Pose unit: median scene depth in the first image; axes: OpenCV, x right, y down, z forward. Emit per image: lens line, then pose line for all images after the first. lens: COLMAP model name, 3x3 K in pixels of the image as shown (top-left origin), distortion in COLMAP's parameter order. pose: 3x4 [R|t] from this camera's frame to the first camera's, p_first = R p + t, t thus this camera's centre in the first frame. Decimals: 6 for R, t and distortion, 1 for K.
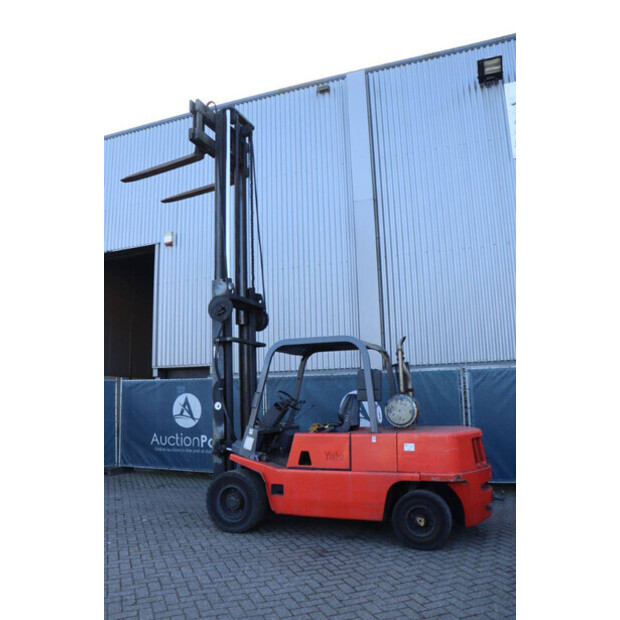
lens RADIAL K [[514.9, 0, 294.5], [0, 514.9, 307.5], [0, 0, 1]] dist [-0.156318, 0.115920]
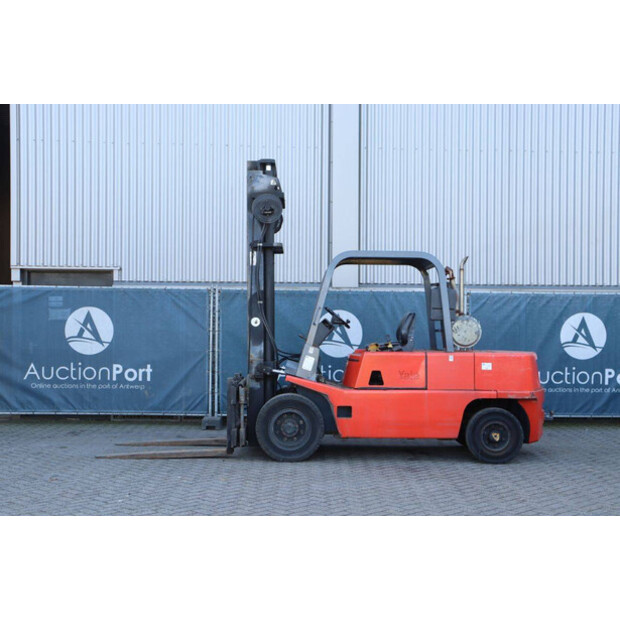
lens RADIAL K [[875.1, 0, 308.3], [0, 875.1, 308.8], [0, 0, 1]] dist [0.070037, 0.000000]
pose [[0.905988, 0.035486, 0.421814, -0.643869], [-0.099006, 0.986605, 0.129649, -0.025851], [-0.411563, -0.159222, 0.897365, -0.325609]]
